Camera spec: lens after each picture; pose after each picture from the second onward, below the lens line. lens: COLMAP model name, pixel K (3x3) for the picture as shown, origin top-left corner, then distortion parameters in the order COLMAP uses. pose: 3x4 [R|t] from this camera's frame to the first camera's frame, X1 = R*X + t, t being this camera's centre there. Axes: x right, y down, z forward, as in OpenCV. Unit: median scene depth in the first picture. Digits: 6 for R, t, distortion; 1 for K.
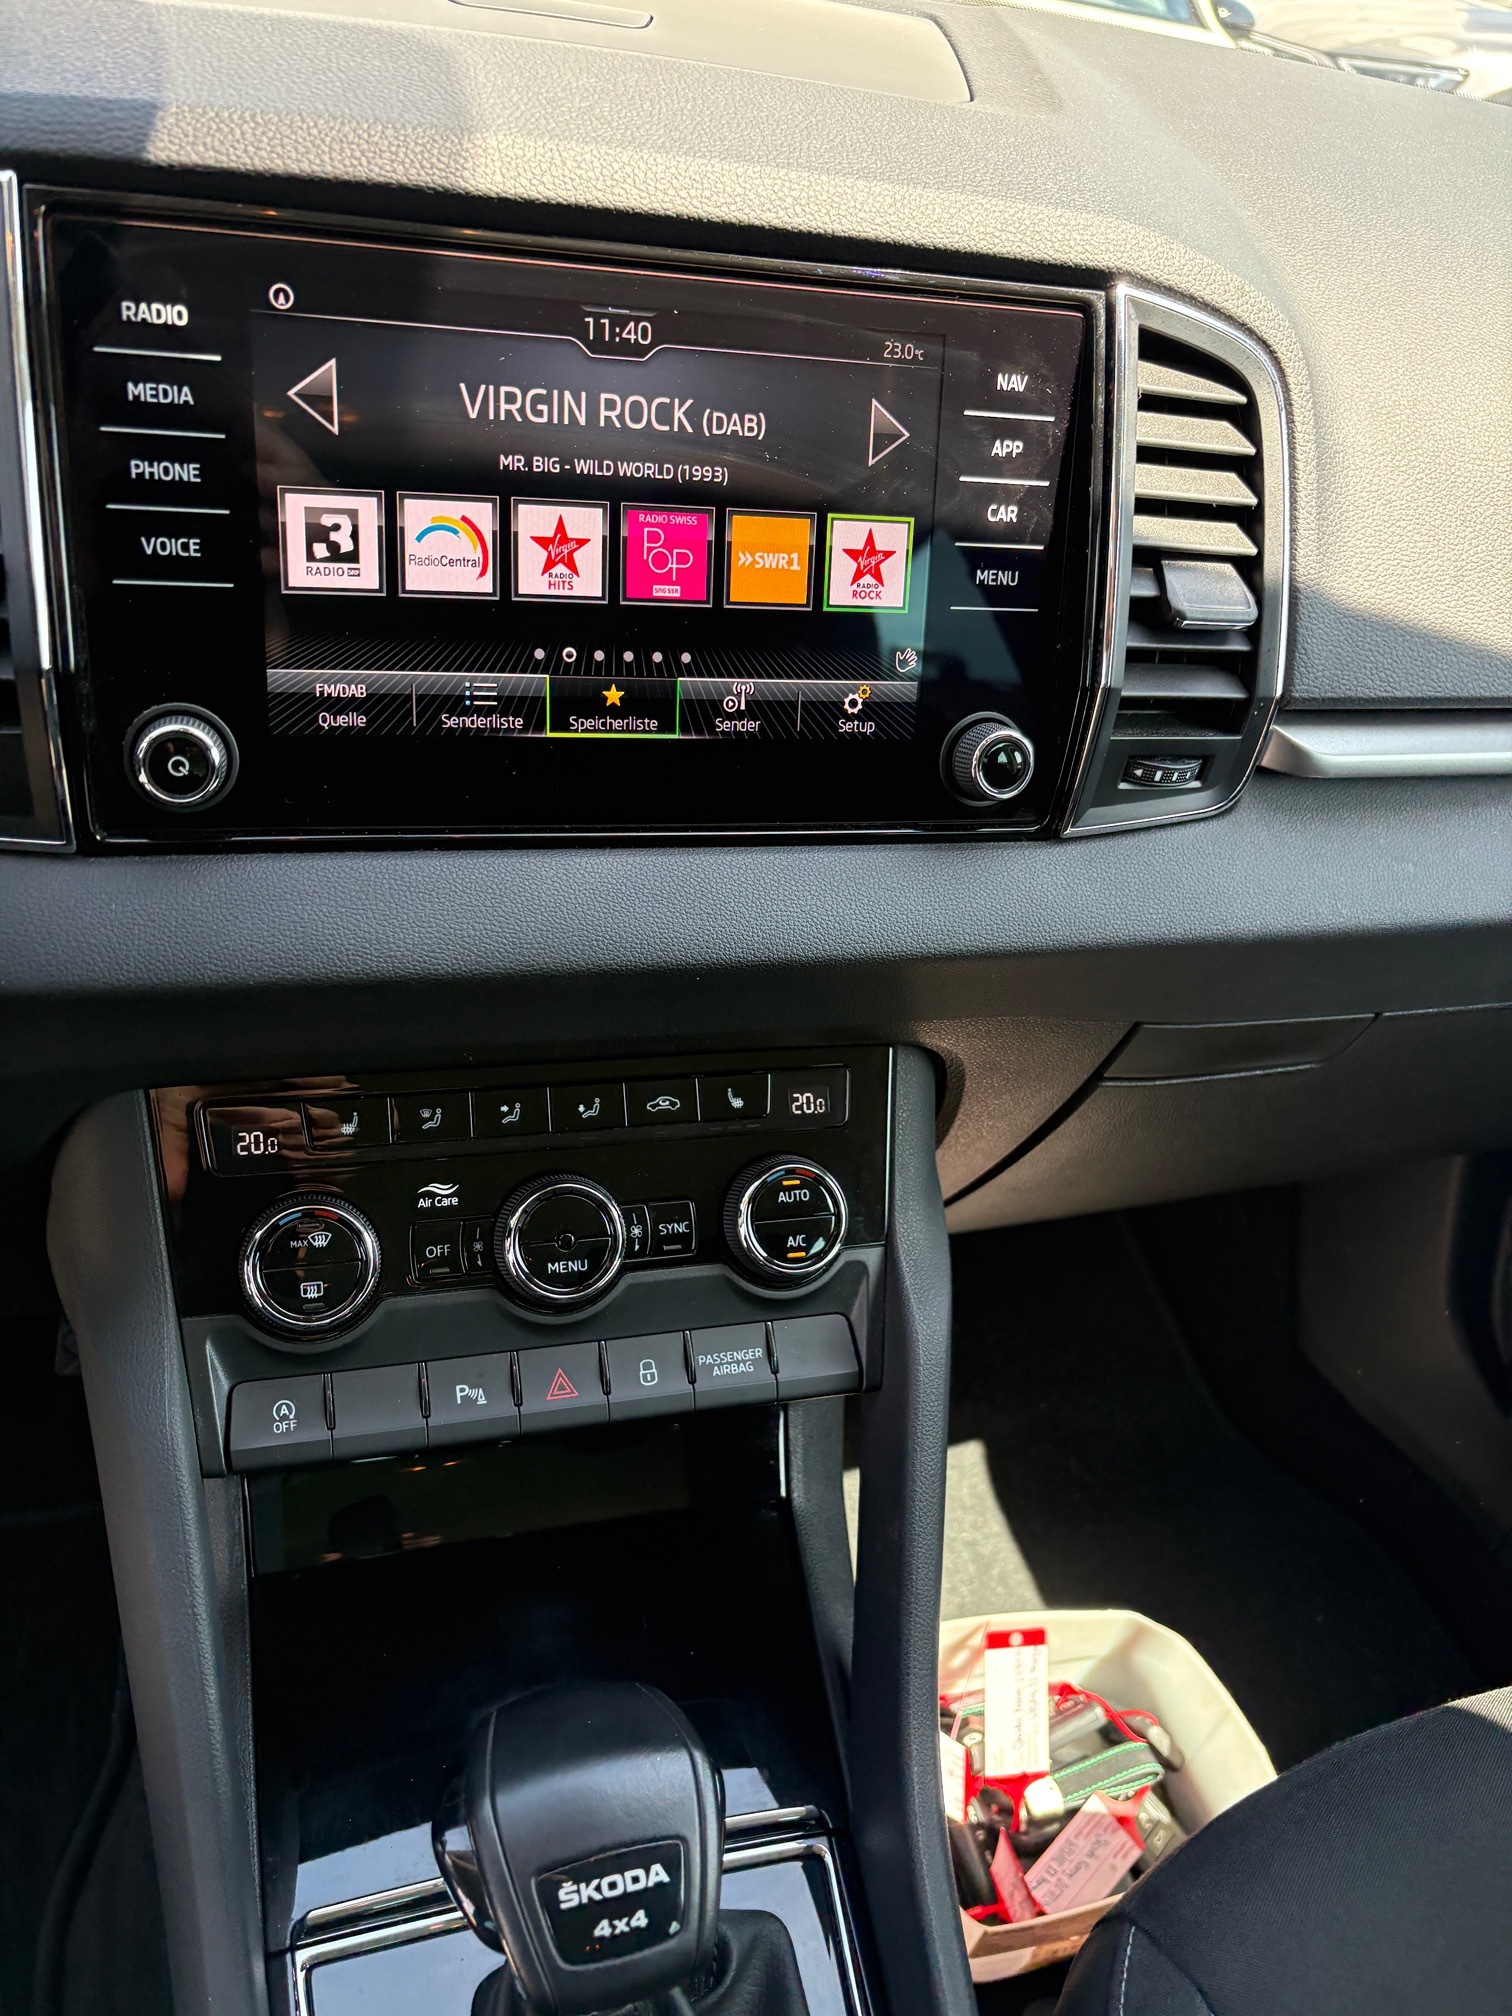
lens RADIAL K [[1569.8, 0, 746.6], [0, 1569.8, 1045.8], [0, 0, 1]] dist [0.031286, -0.001556]
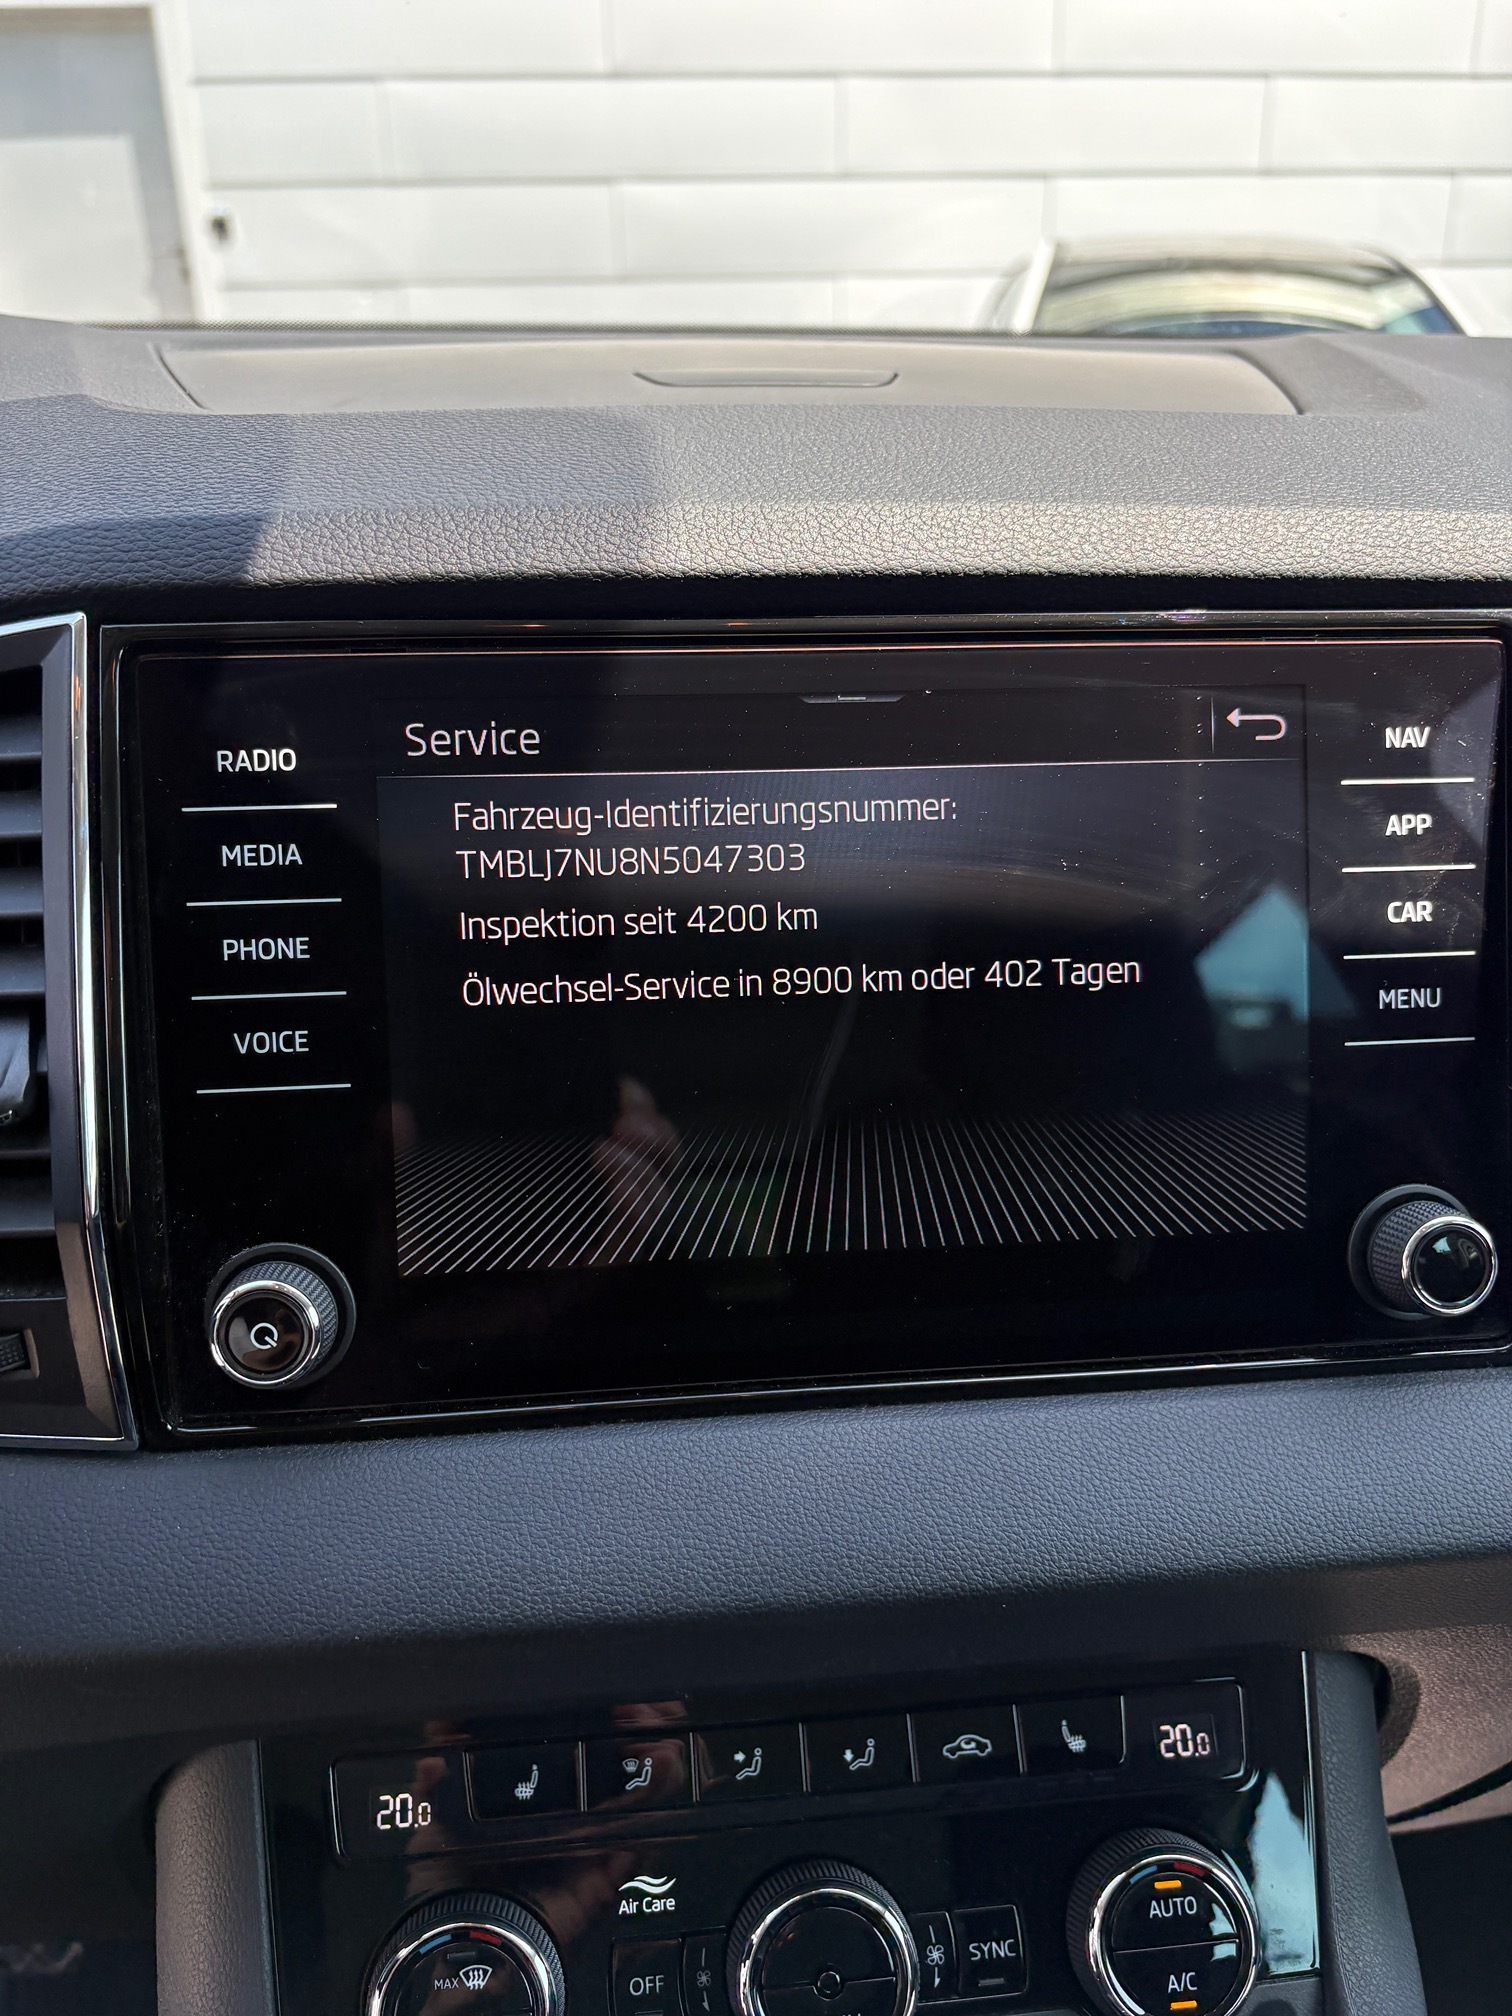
lens RADIAL K [[1569.8, 0, 746.6], [0, 1569.8, 1045.8], [0, 0, 1]] dist [0.031286, -0.001556]
pose [[0.981002, -0.059550, -0.184632, -0.001495], [0.013790, 0.970720, -0.239817, -0.127682], [0.193507, 0.232715, 0.953100, 0.319603]]
